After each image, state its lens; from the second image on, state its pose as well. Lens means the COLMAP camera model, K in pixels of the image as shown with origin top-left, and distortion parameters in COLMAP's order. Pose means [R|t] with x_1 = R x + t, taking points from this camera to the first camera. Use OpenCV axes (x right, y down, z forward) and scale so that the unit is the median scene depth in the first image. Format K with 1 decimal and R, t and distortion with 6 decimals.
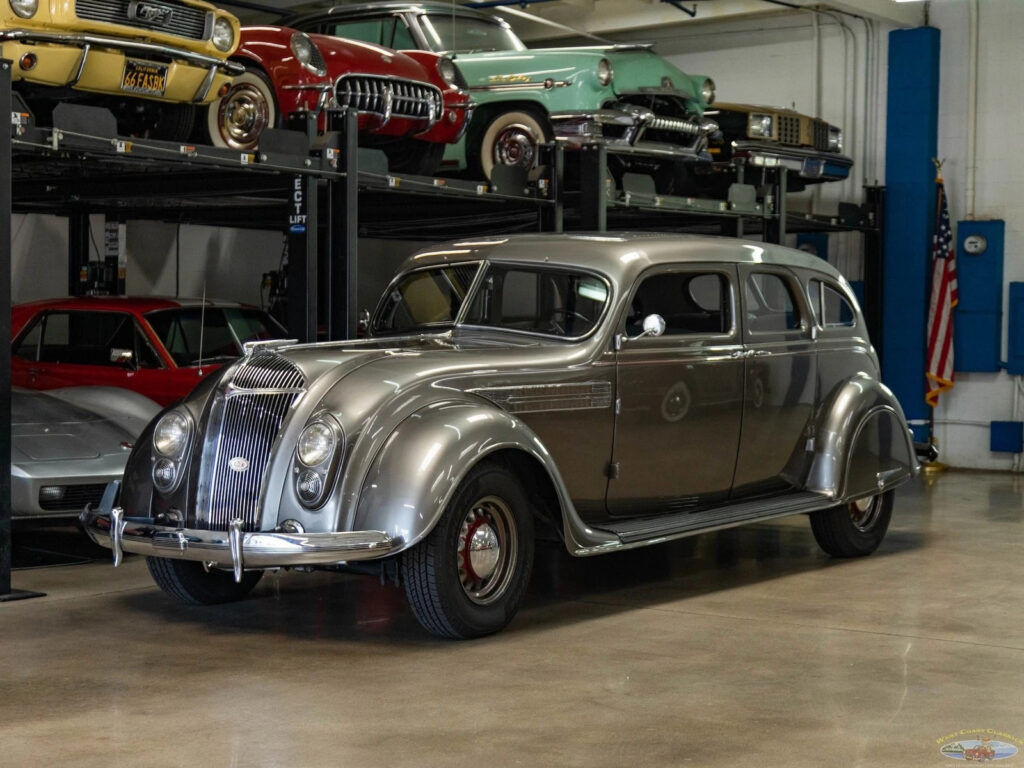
lens RADIAL K [[2007.6, 0, 512.0], [0, 2007.6, 384.0], [0, 0, 1]] dist [0.076228, -0.398625]
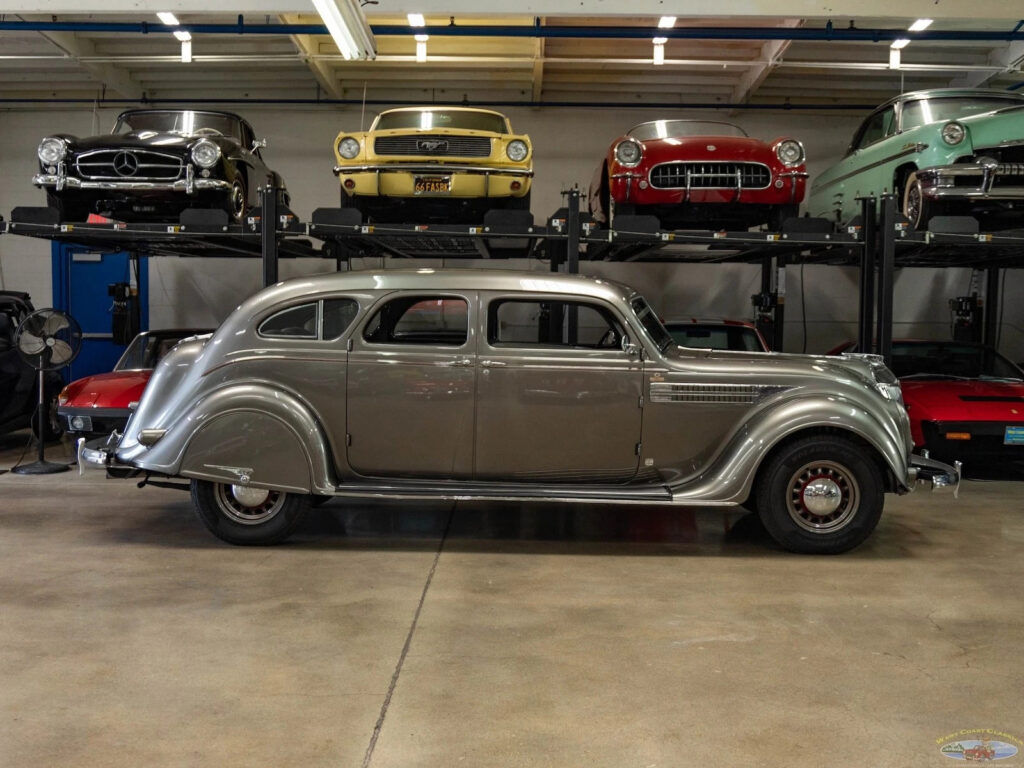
lens RADIAL K [[1282.7, 0, 512.0], [0, 1282.7, 384.0], [0, 0, 1]] dist [0.001919, 0.018279]
pose [[0.561301, 0.045621, -0.826353, 0.690368], [-0.036273, 0.998876, 0.030507, -0.023703], [0.826816, 0.012850, 0.562325, 0.447670]]
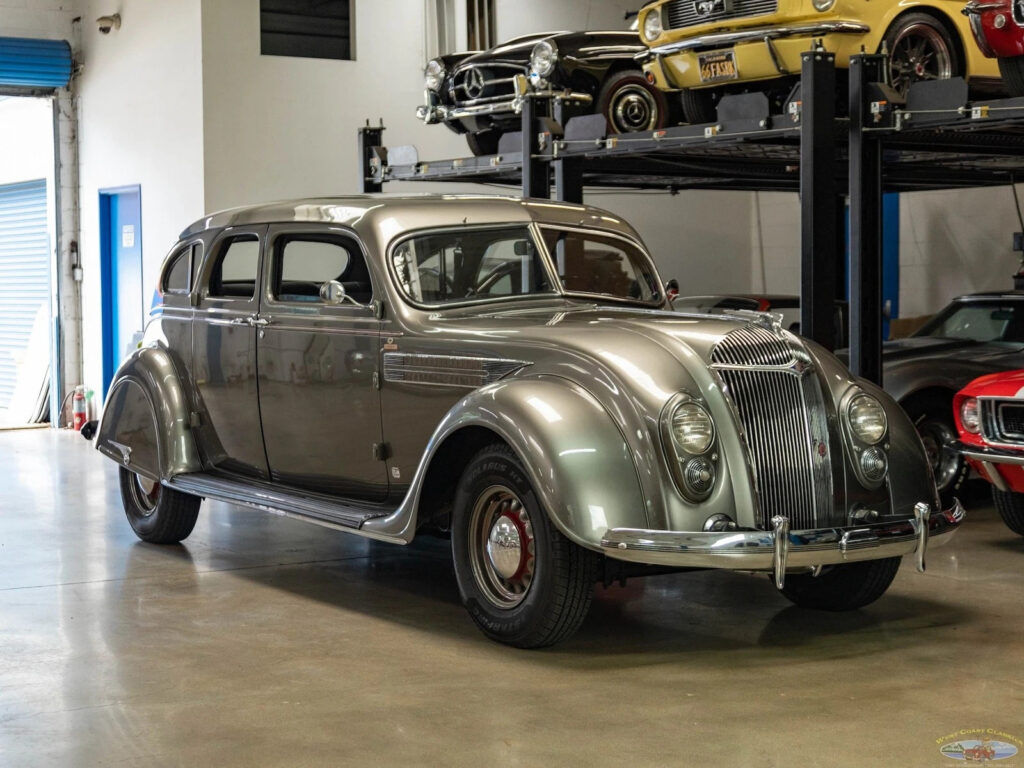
lens RADIAL K [[2007.6, 0, 512.0], [0, 2007.6, 384.0], [0, 0, 1]] dist [0.076228, -0.398625]
pose [[-0.406781, 0.035747, -0.912826, 0.807632], [-0.031654, 0.998083, 0.053192, -0.035094], [0.912977, 0.050532, -0.404869, 1.281069]]
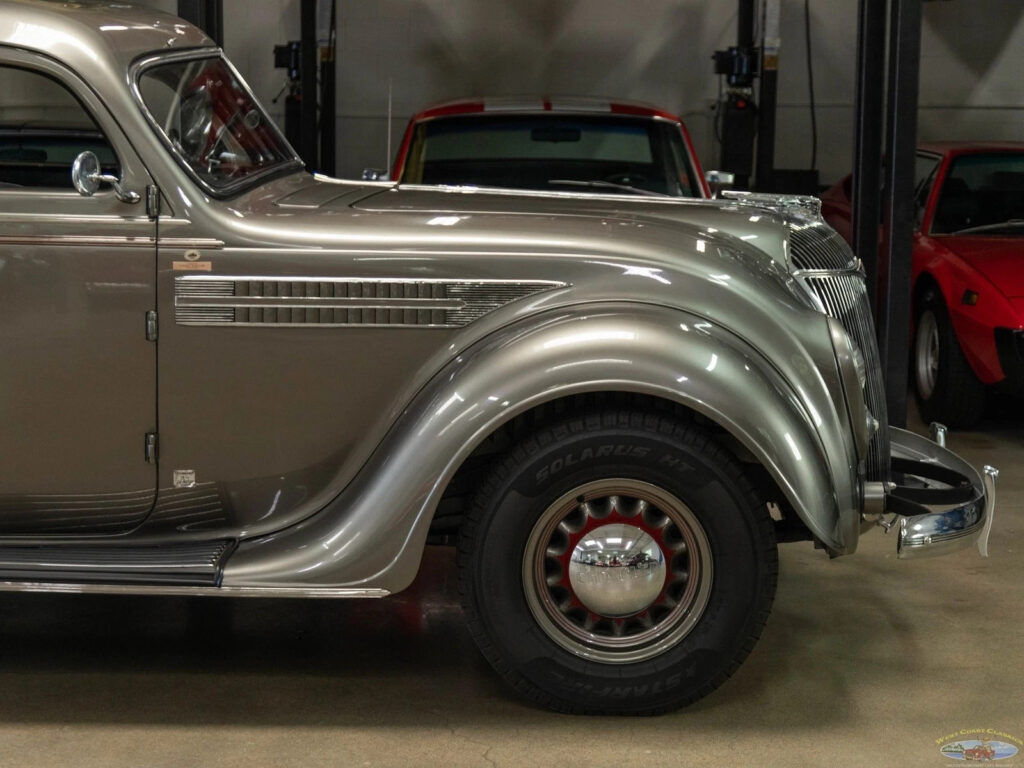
lens RADIAL K [[2007.6, 0, 512.0], [0, 2007.6, 384.0], [0, 0, 1]] dist [0.076228, -0.398625]
pose [[0.554274, 0.120534, -0.823560, 0.536769], [-0.034560, 0.991938, 0.121918, -0.037841], [0.831616, -0.039114, 0.553972, 0.741566]]
